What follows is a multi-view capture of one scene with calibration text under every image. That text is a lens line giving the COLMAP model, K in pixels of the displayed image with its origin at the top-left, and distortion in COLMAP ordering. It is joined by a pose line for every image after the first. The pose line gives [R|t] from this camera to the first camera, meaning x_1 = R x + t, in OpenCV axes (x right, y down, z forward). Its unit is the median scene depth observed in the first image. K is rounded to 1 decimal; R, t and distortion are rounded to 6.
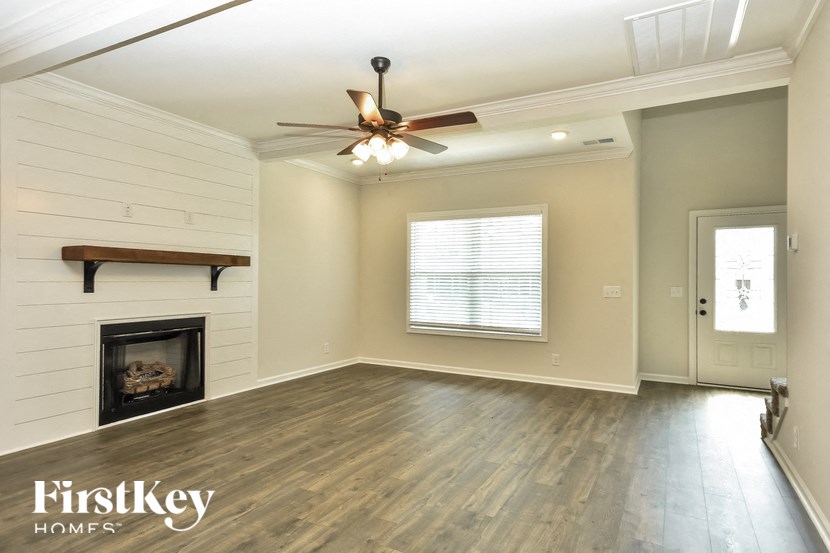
lens RADIAL K [[477.8, 0, 418.7], [0, 477.8, 278.5], [0, 0, 1]] dist [0.012761, 0.000332]
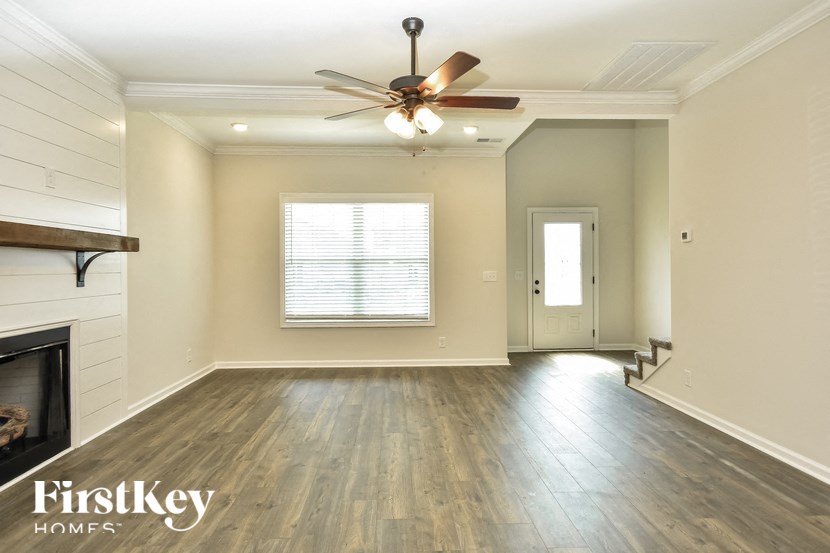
lens RADIAL K [[477.8, 0, 418.8], [0, 477.8, 271.0], [0, 0, 1]] dist [0.012761, 0.000332]
pose [[0.854419, -0.016613, 0.519318, -0.335218], [0.011311, 0.999847, 0.013376, -0.001261], [-0.519461, -0.005554, 0.854476, 0.142786]]
